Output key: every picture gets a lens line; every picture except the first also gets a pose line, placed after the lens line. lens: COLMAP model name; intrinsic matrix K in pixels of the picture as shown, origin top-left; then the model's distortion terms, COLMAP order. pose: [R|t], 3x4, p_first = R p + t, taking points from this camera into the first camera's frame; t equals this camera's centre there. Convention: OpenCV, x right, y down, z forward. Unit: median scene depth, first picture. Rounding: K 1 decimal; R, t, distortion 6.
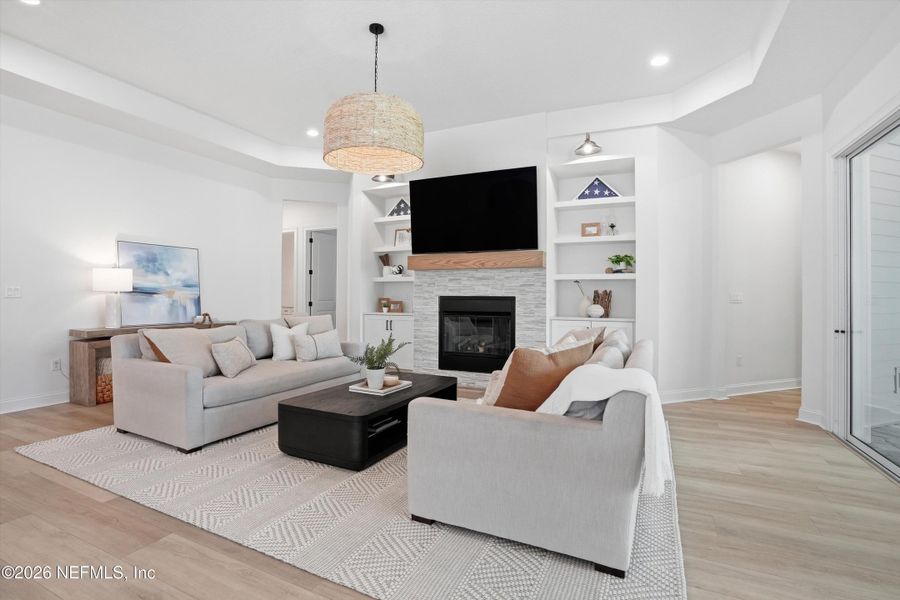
lens RADIAL K [[418.7, 0, 449.5], [0, 418.7, 301.8], [0, 0, 1]] dist [-0.044497, 0.007708]
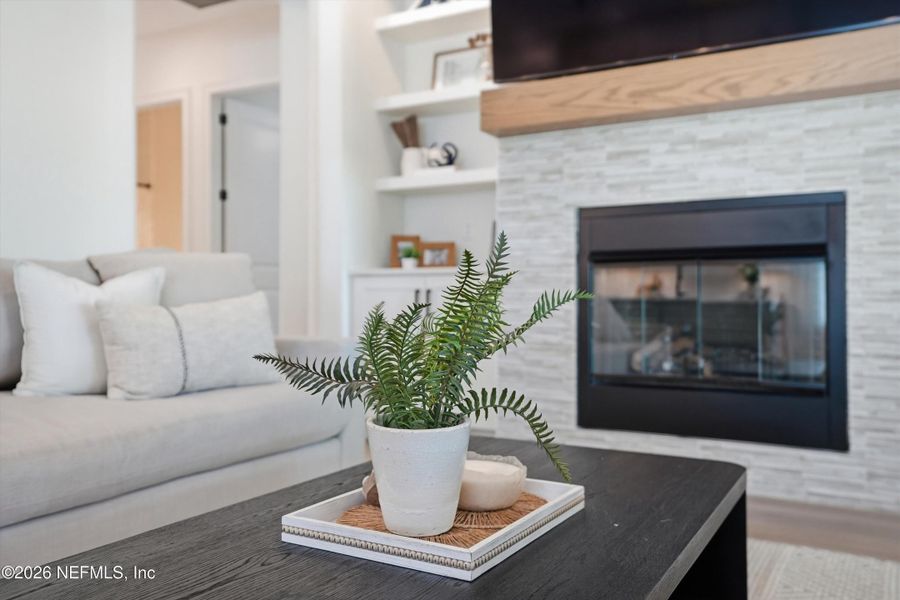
lens RADIAL K [[765.4, 0, 448.2], [0, 765.4, 290.0], [0, 0, 1]] dist [0.034763, 0.019757]
pose [[0.997360, -0.007192, -0.072262, -0.089852], [0.005663, 0.999756, -0.021342, 0.069466], [0.072398, 0.020876, 0.997157, 0.422362]]
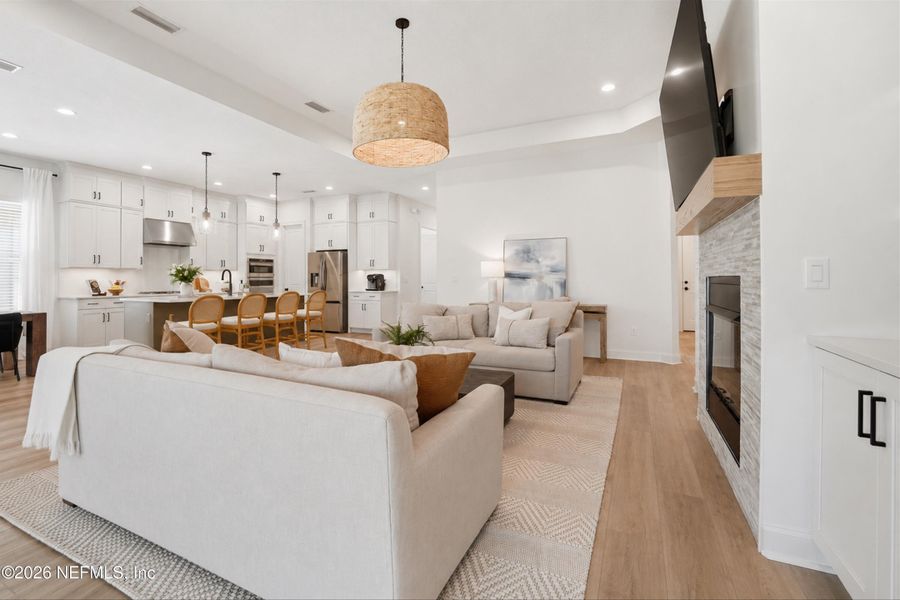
lens RADIAL K [[418.7, 0, 428.9], [0, 418.7, 274.2], [0, 0, 1]] dist [-0.044497, 0.007708]
pose [[-0.011445, -0.020151, -0.999731, 0.561528], [-0.001368, 0.999796, -0.020137, -0.005923], [0.999934, 0.001137, -0.011470, 0.696019]]
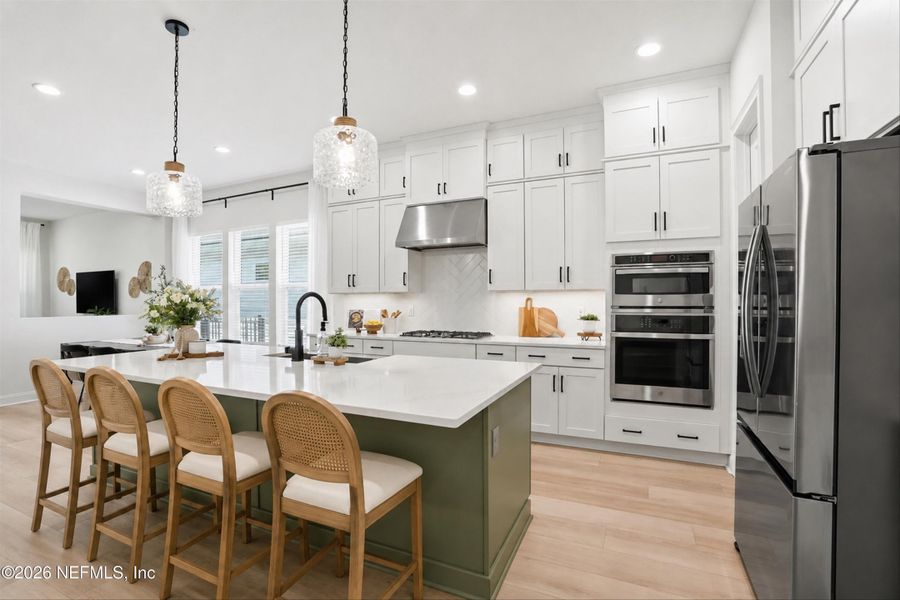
lens RADIAL K [[418.7, 0, 451.6], [0, 418.7, 302.8], [0, 0, 1]] dist [-0.044497, 0.007708]
pose [[-0.999773, -0.000851, -0.021282, -0.954078], [-0.001126, 0.999916, 0.012887, -0.042861], [0.021270, 0.012908, -0.999690, 0.553011]]
